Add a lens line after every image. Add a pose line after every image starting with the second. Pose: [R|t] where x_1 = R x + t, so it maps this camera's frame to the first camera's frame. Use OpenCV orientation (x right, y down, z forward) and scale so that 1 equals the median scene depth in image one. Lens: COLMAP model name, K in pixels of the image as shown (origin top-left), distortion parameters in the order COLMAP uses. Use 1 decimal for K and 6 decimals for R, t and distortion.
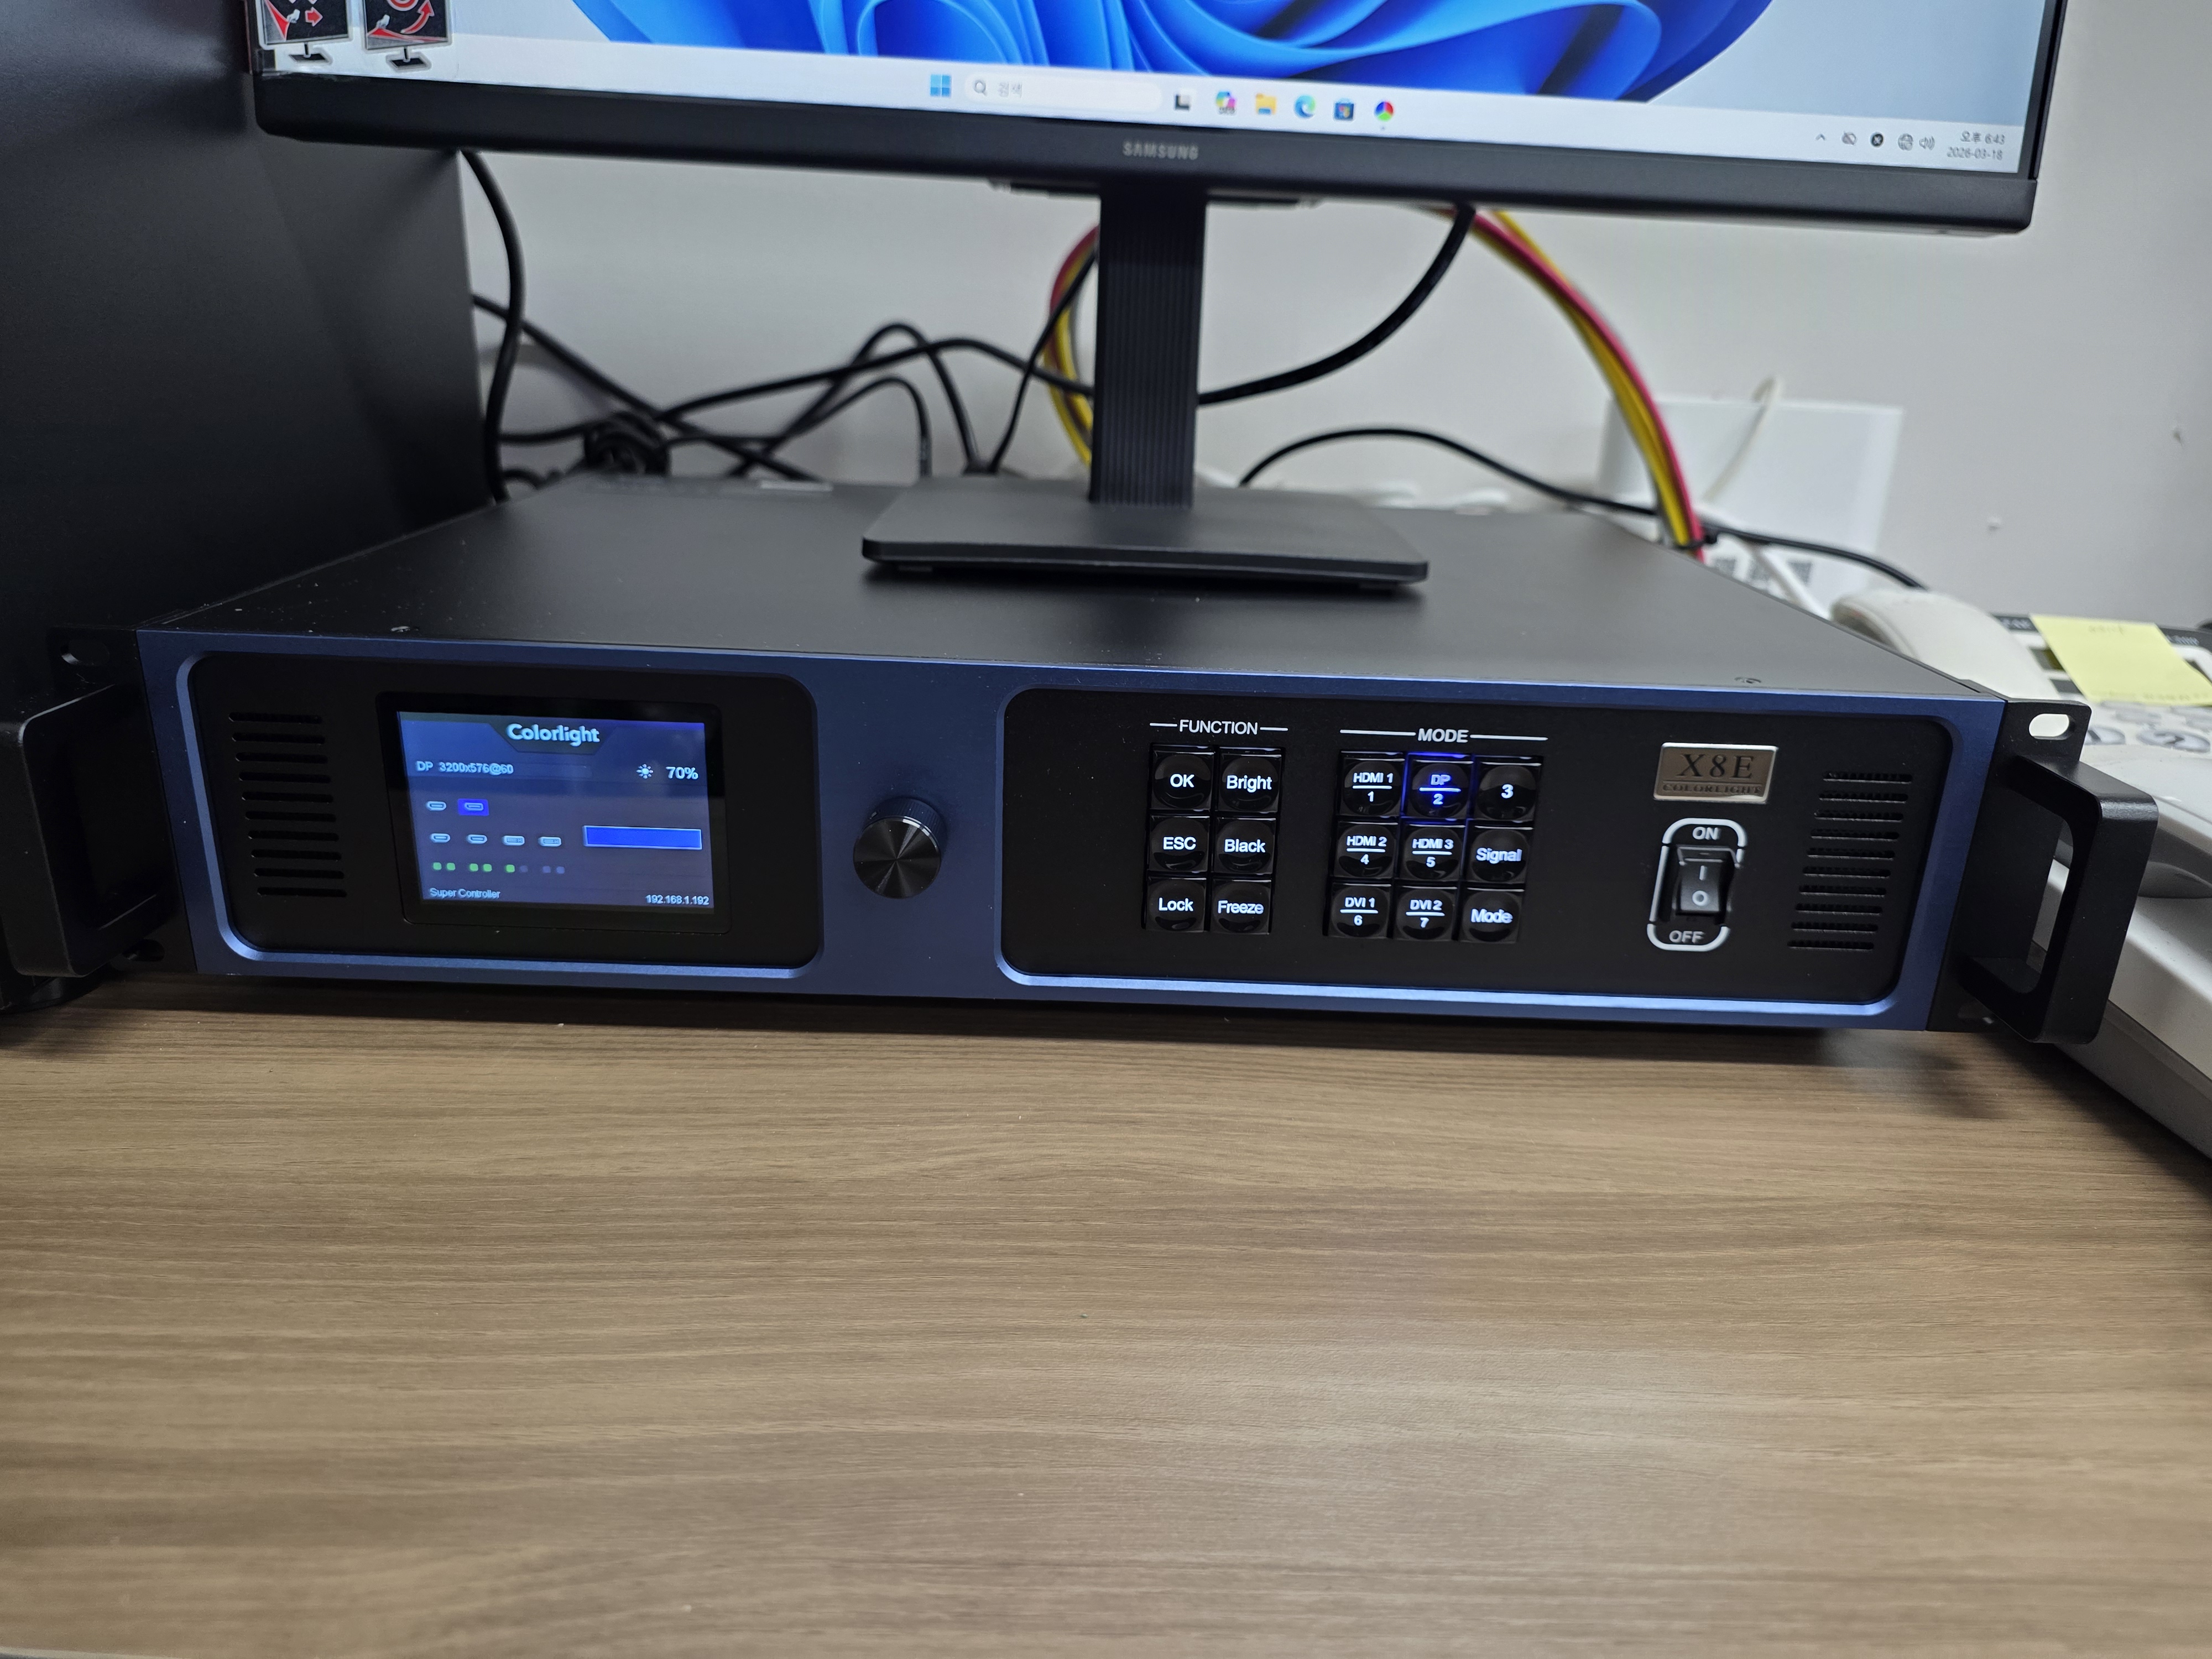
lens RADIAL K [[1469.3, 0, 1114.2], [0, 1469.3, 865.7], [0, 0, 1]] dist [0.049568, -0.057708]
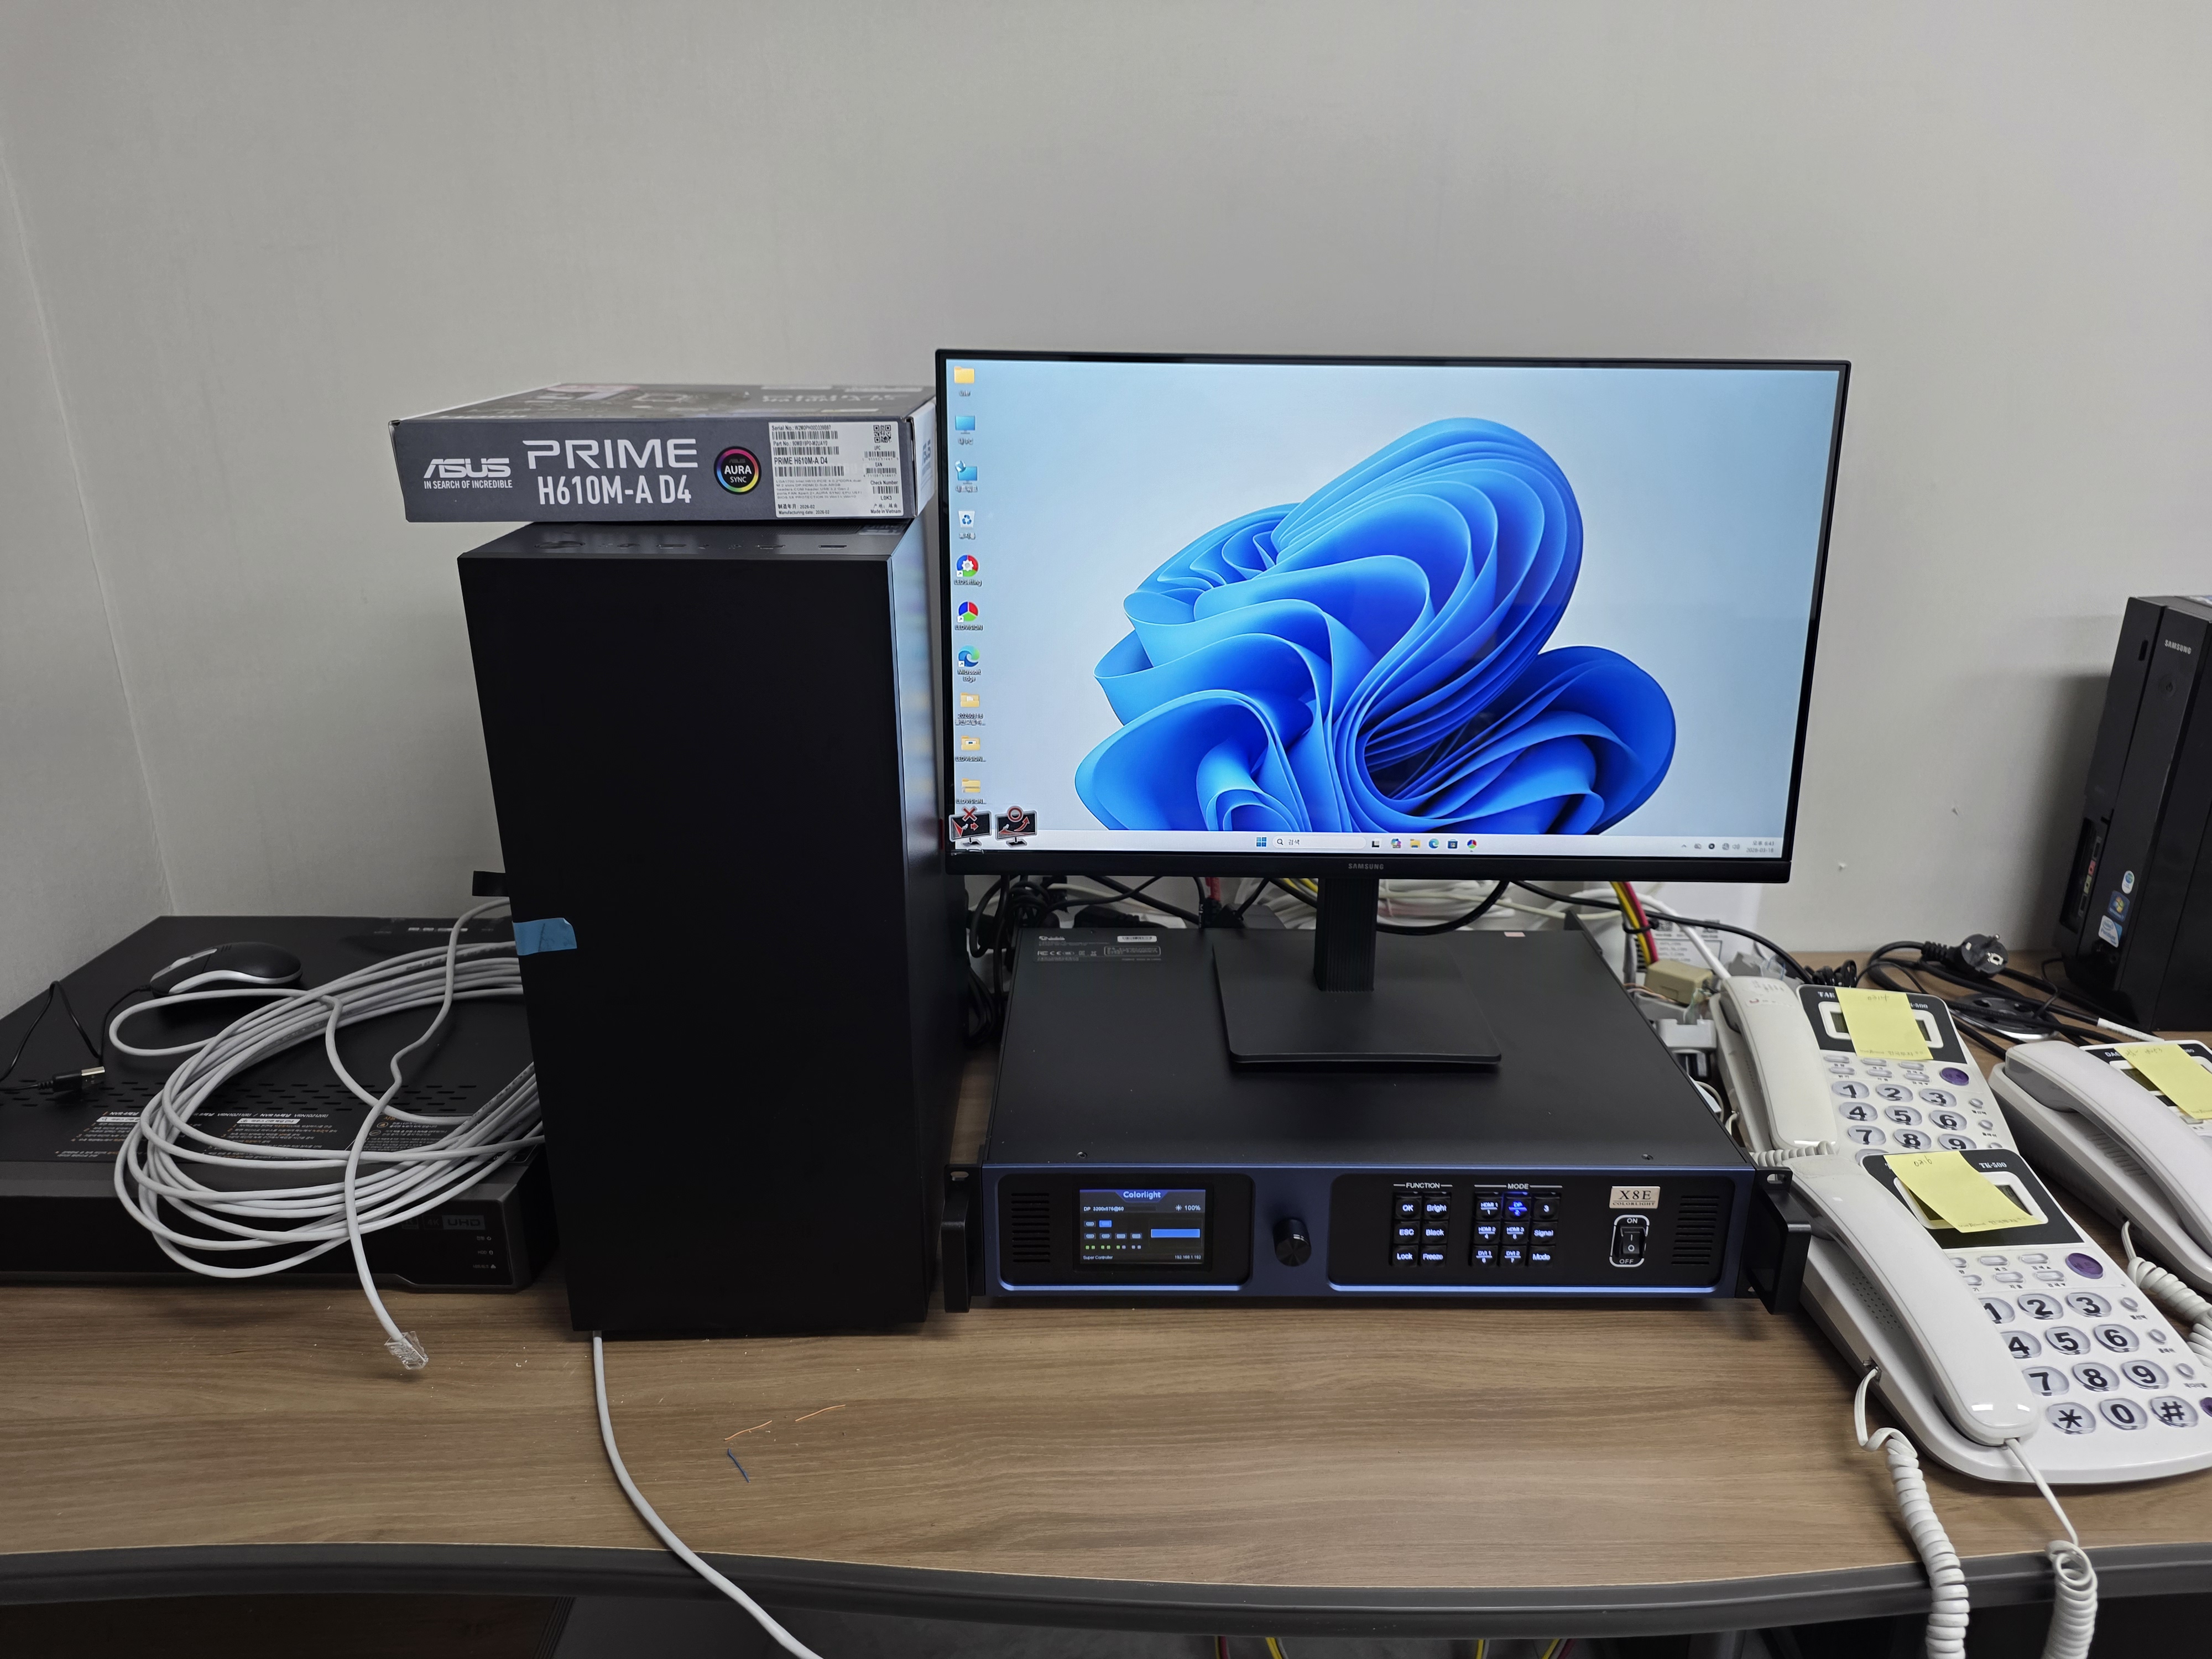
lens RADIAL K [[1509.1, 0, 1110.9], [0, 1509.1, 820.2], [0, 0, 1]] dist [0.072018, -0.071974]
pose [[0.999426, -0.033020, -0.007619, -0.412507], [0.033093, 0.999406, 0.009661, -0.757262], [0.007295, -0.009907, 0.999924, -1.513268]]
